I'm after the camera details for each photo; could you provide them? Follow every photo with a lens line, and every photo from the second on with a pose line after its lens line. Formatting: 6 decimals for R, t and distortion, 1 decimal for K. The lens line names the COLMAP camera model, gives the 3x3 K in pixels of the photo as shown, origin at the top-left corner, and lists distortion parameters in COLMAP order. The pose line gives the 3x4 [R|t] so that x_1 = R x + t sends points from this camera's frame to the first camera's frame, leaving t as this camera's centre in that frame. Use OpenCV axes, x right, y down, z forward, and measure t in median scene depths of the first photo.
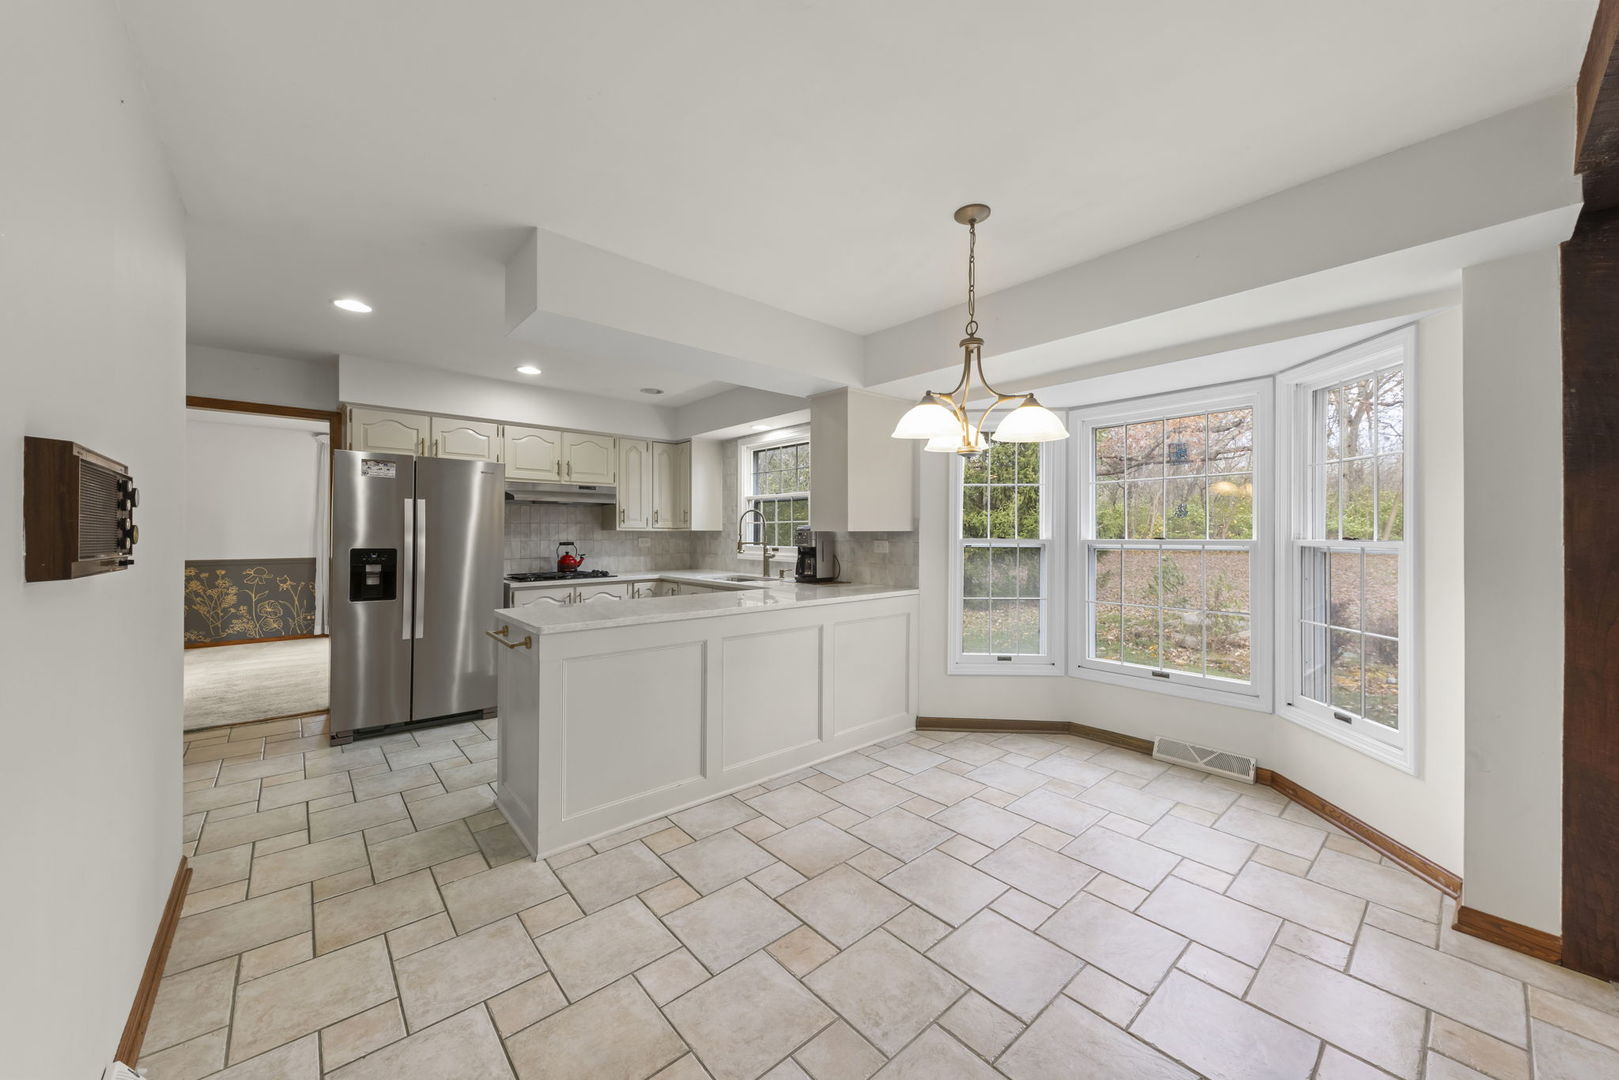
lens RADIAL K [[586.6, 0, 814.3], [0, 586.6, 533.2], [0, 0, 1]] dist [0.009626, 0.000032]
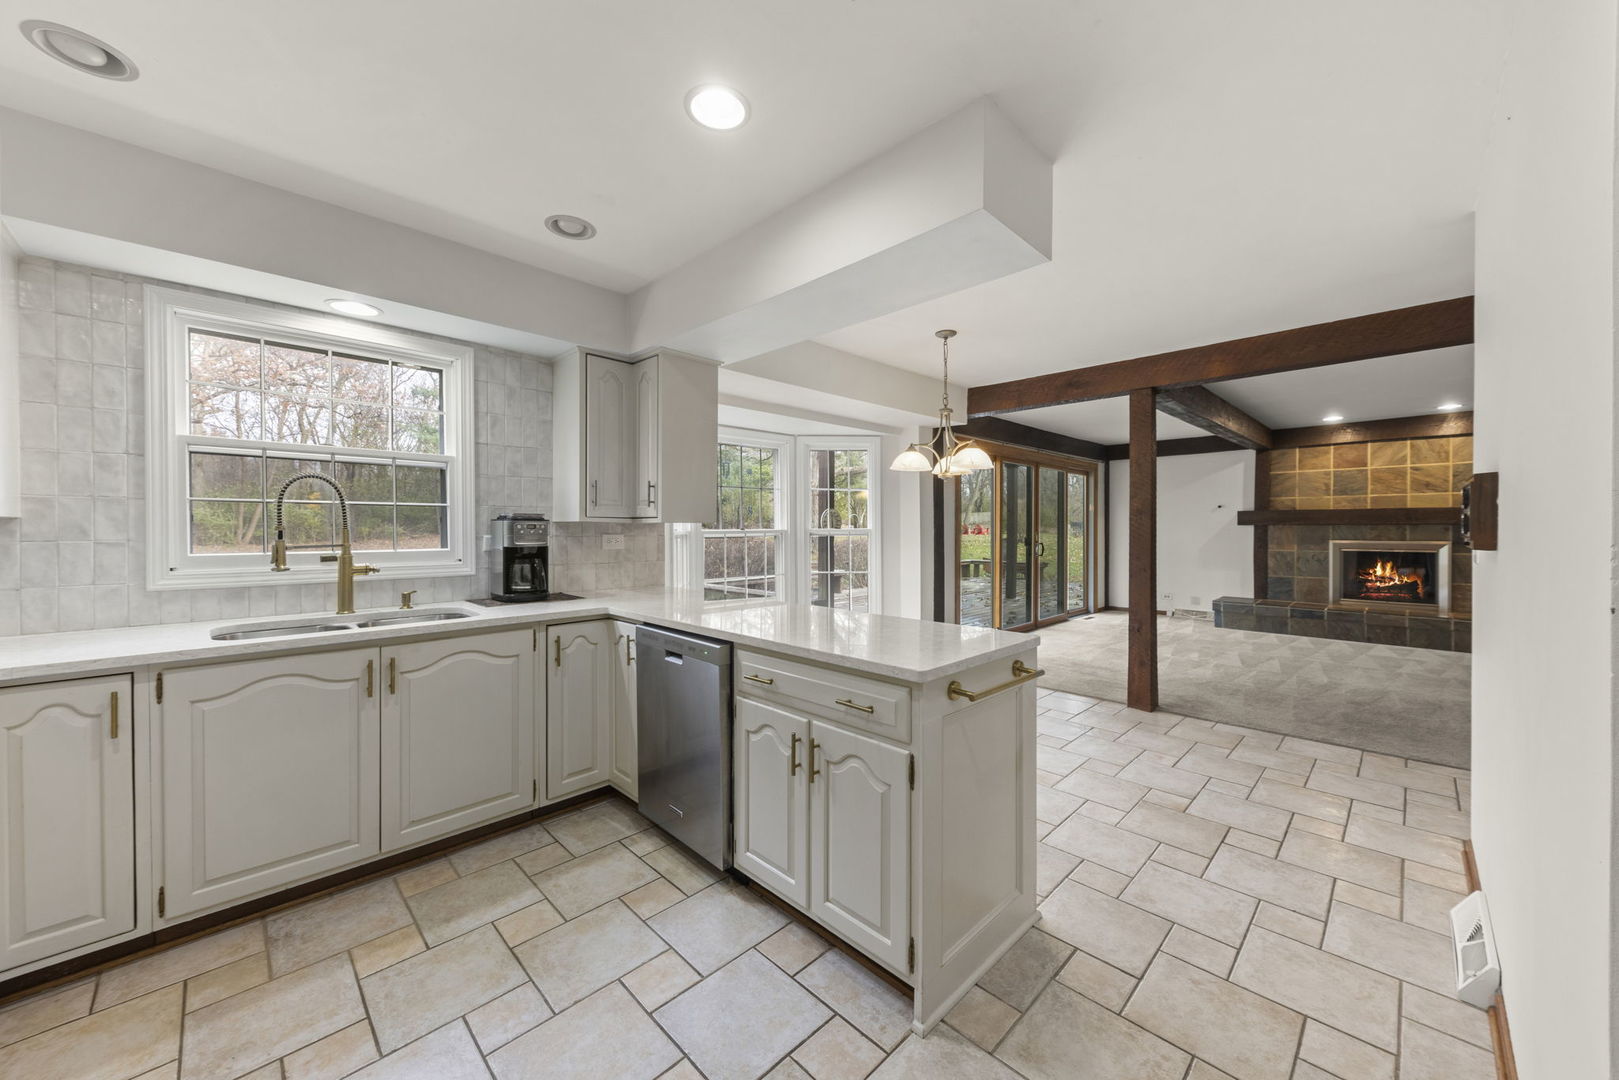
lens RADIAL K [[593.1, 0, 809.6], [0, 593.1, 534.7], [0, 0, 1]] dist [0.012303, -0.000063]
pose [[-0.056283, -0.014028, 0.998316, -0.608077], [0.000759, 0.999900, 0.014093, 0.001316], [-0.998415, 0.001551, -0.056267, 0.645835]]
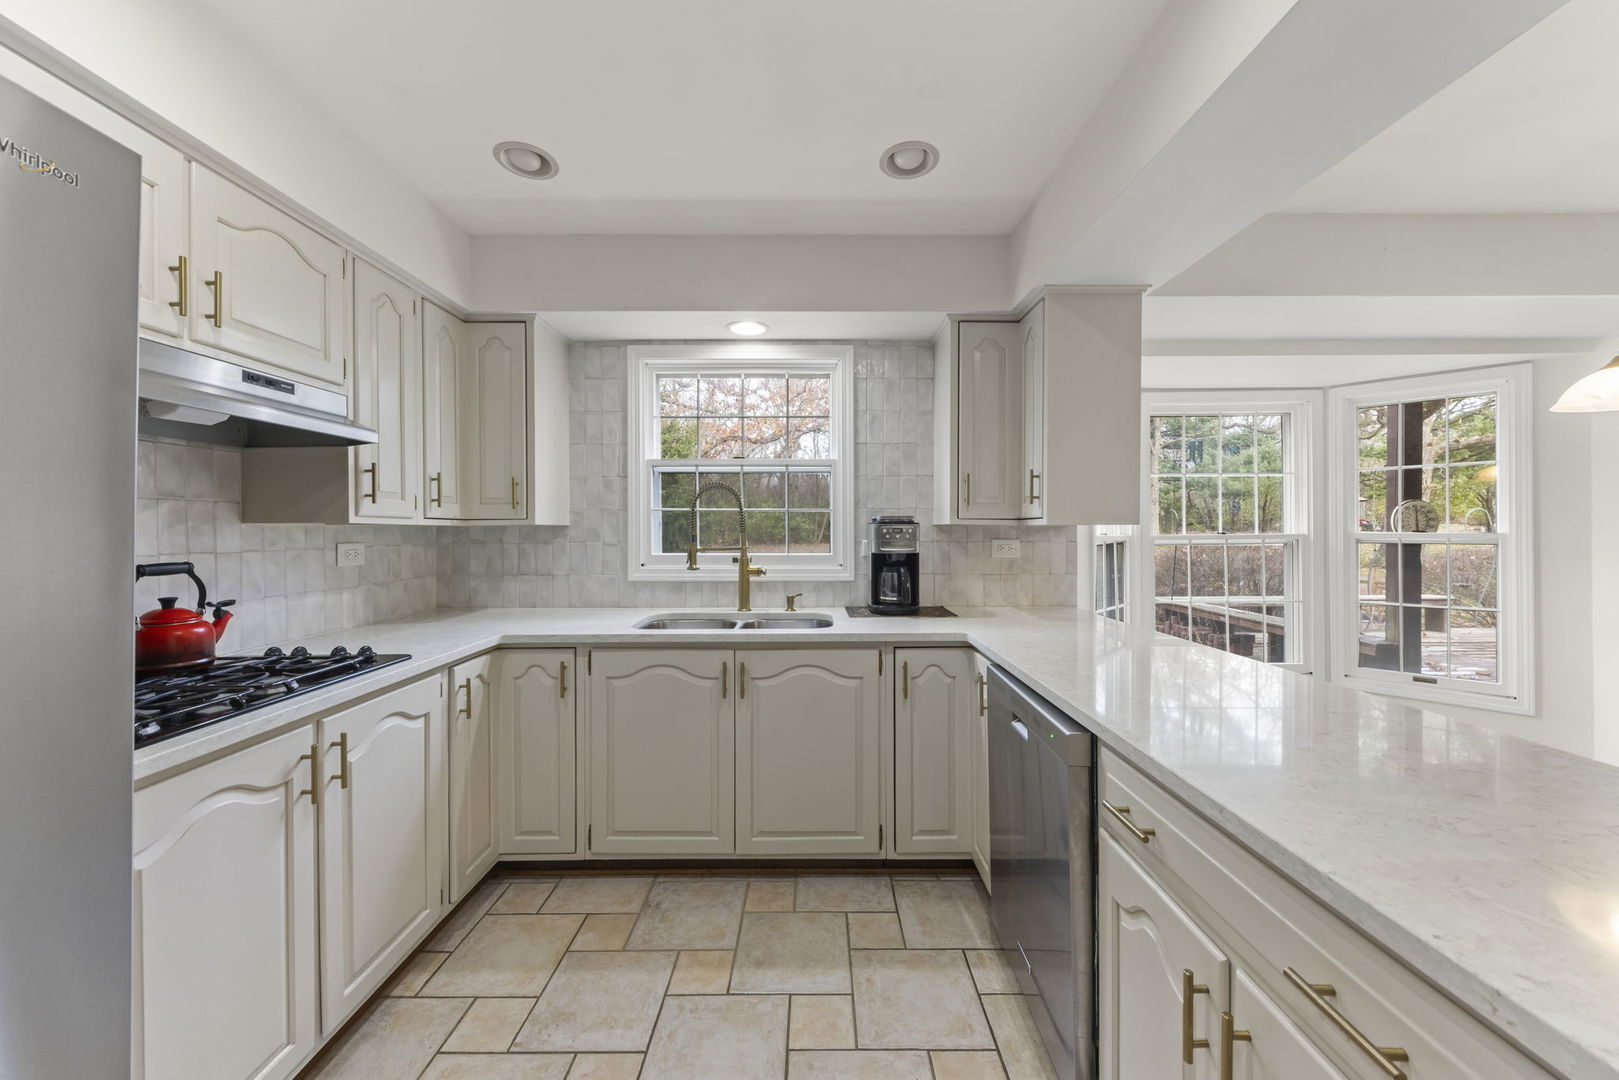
lens RADIAL K [[586.6, 0, 814.3], [0, 586.6, 533.2], [0, 0, 1]] dist [0.009626, 0.000032]
pose [[0.659910, -0.006373, 0.751317, -0.444897], [0.004196, 0.999980, 0.004797, 0.000815], [-0.751333, -0.000013, 0.659923, 0.603715]]
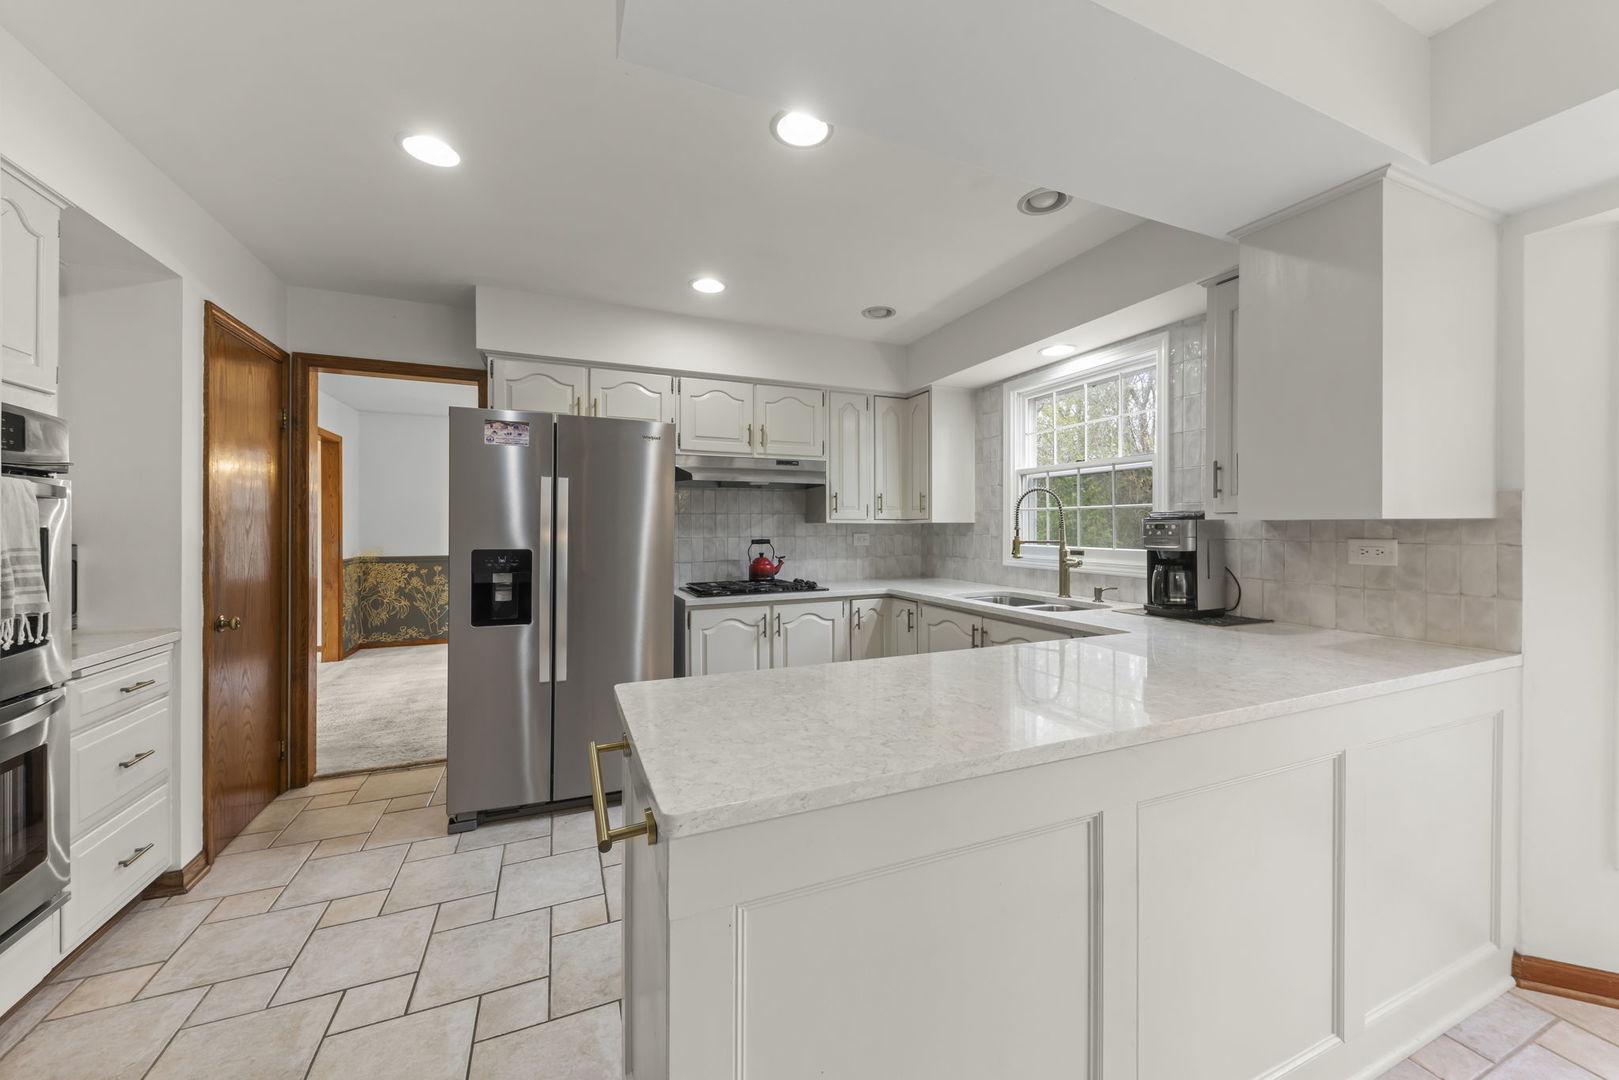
lens RADIAL K [[597.8, 0, 818.2], [0, 597.8, 527.7], [0, 0, 1]] dist [0.009083, 0.000034]
pose [[0.952512, -0.003091, -0.304487, -0.136599], [0.003003, 0.999995, -0.000758, 0.001677], [0.304488, -0.000193, 0.952516, 0.335968]]
